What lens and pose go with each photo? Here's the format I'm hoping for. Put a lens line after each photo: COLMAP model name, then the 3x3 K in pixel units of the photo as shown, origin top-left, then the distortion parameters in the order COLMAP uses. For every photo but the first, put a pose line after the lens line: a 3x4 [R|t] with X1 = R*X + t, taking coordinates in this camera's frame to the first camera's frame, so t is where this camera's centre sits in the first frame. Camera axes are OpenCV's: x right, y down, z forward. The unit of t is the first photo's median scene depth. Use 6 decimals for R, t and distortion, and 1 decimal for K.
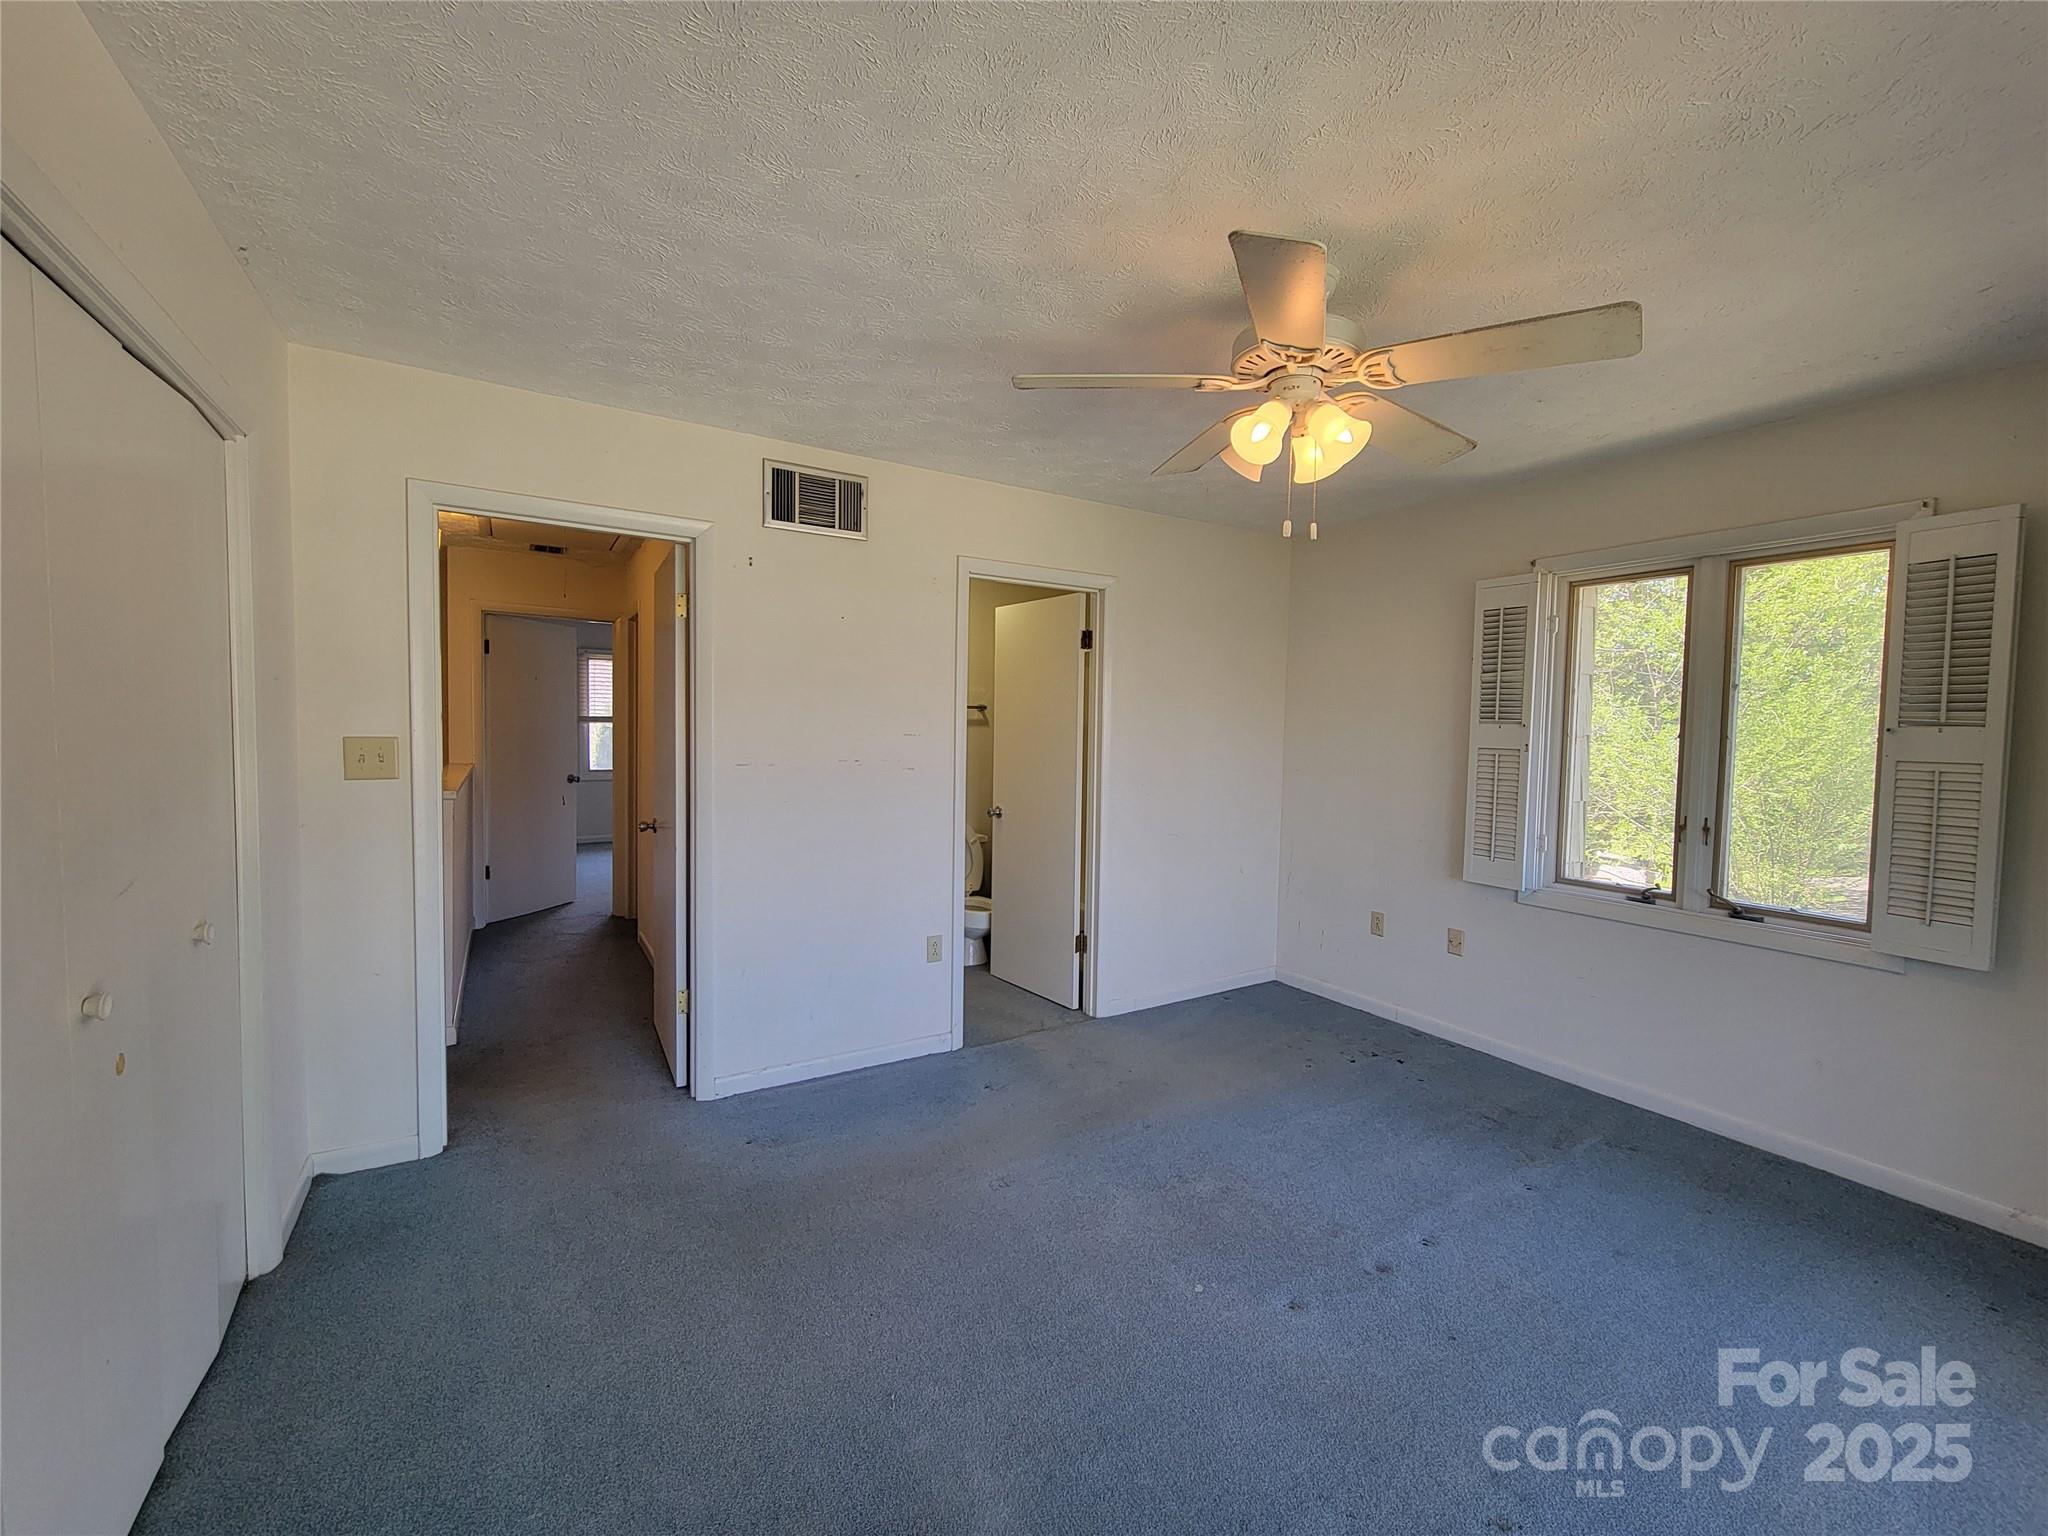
lens RADIAL K [[842.2, 0, 1030.5], [0, 842.2, 763.8], [0, 0, 1]] dist [-0.002171, -0.000205]
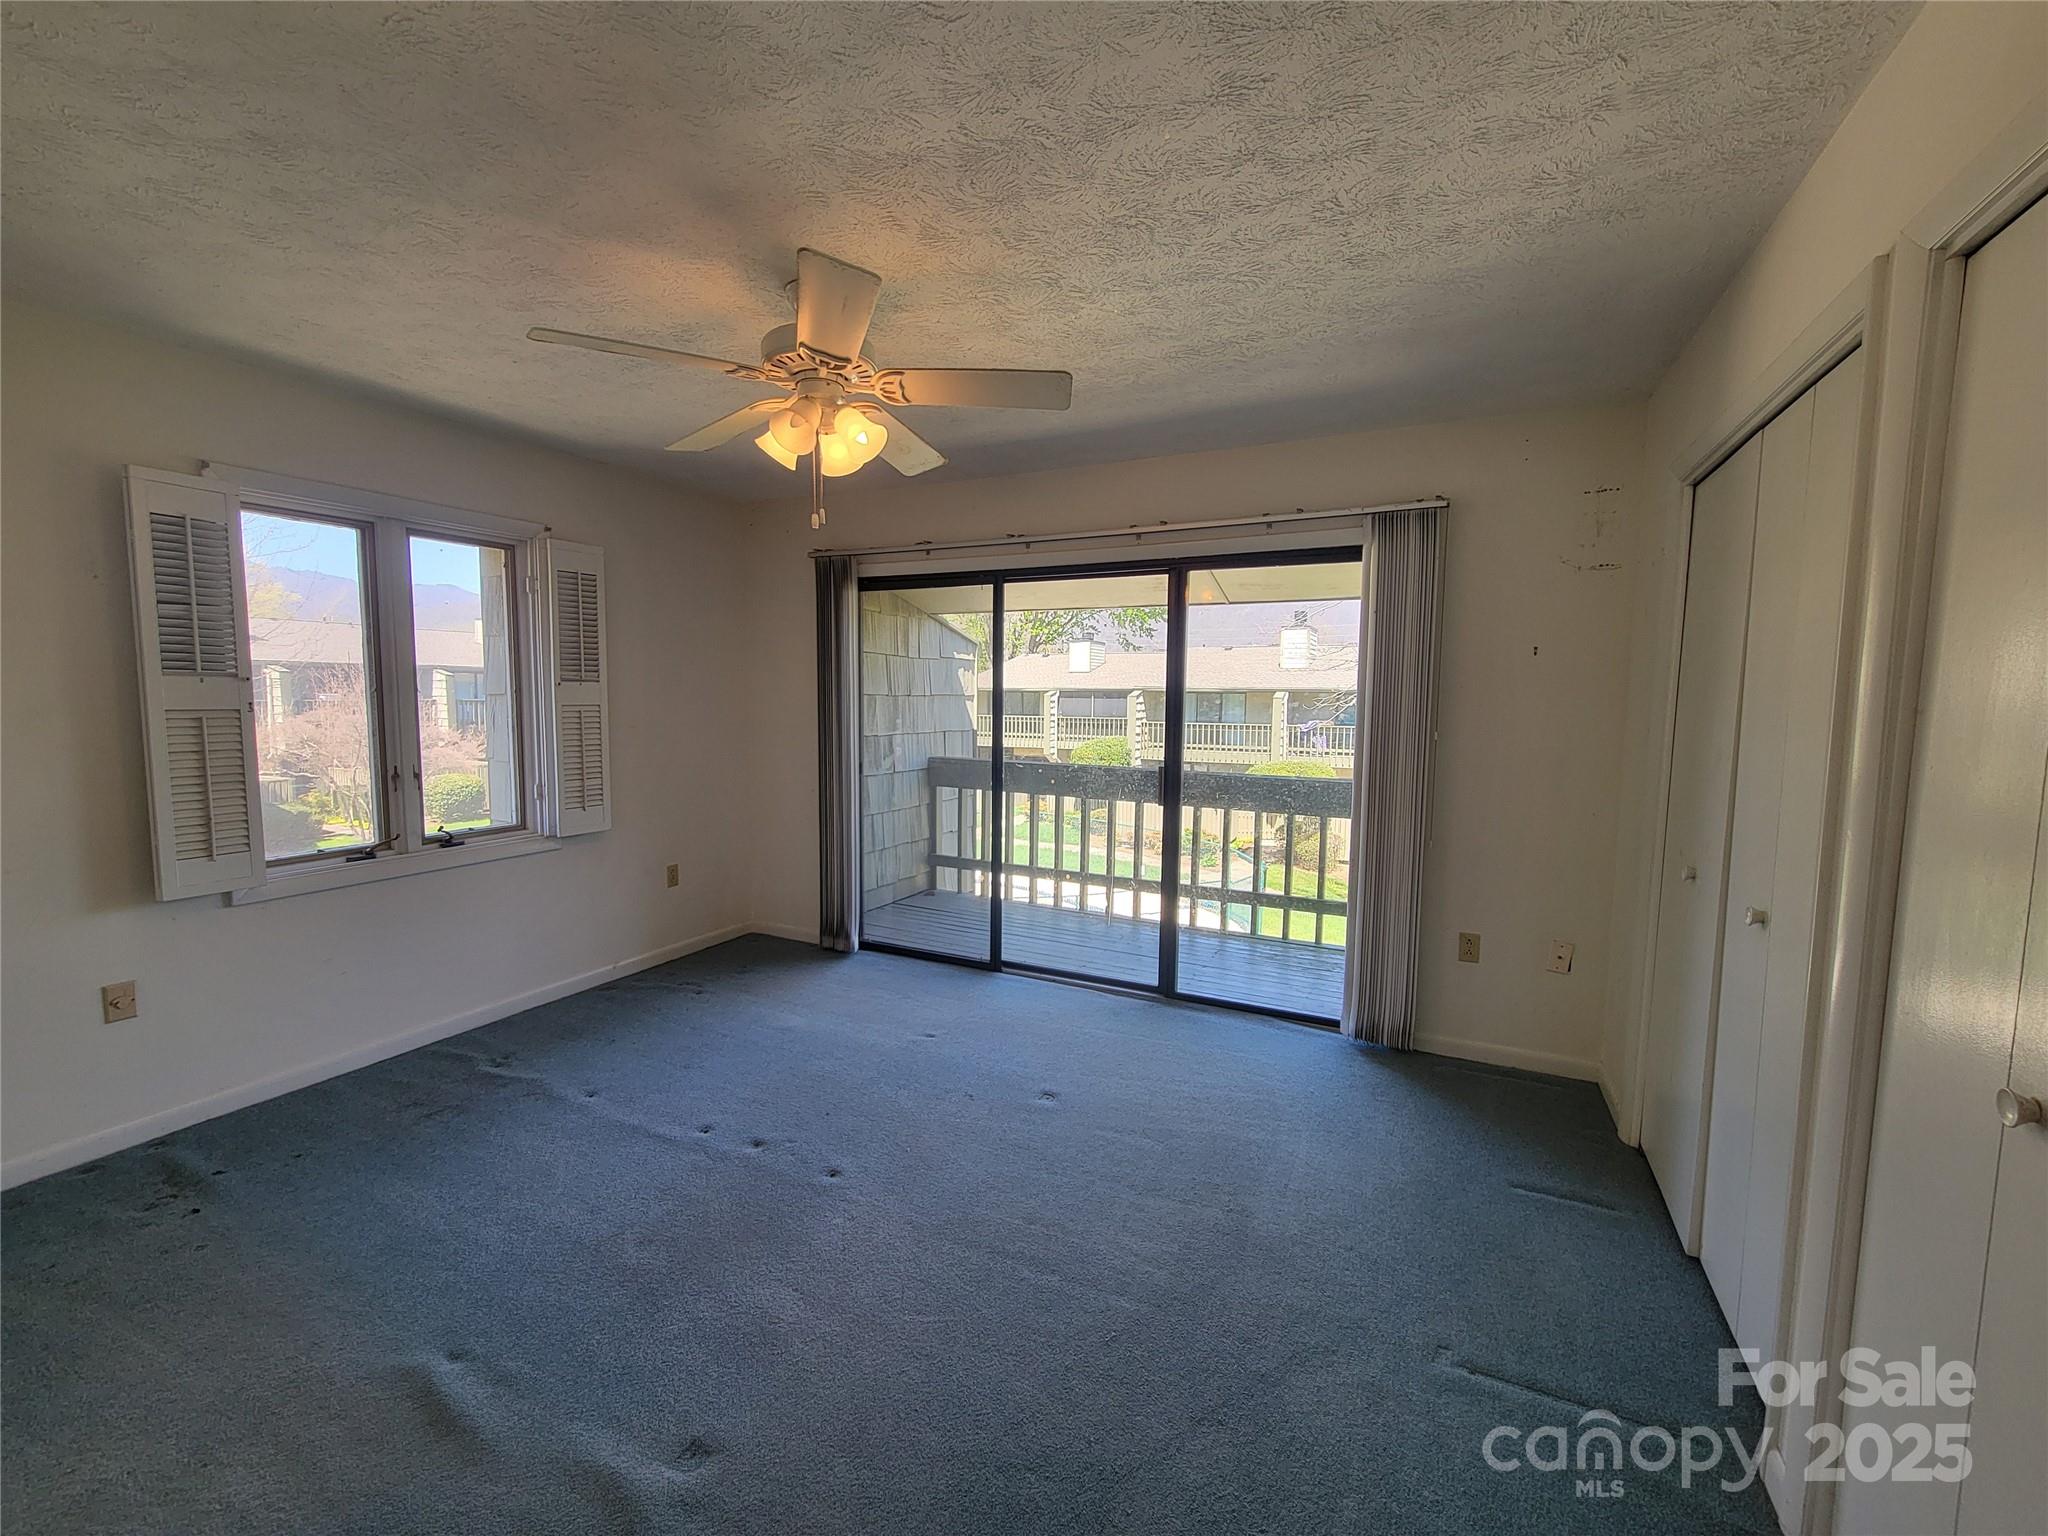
lens RADIAL K [[842.2, 0, 1030.5], [0, 842.2, 763.8], [0, 0, 1]] dist [-0.002171, -0.000205]
pose [[-0.545754, -0.093208, 0.832745, -0.518731], [0.021012, 0.991959, 0.124799, -0.054053], [-0.837682, 0.085607, -0.539408, 0.891819]]
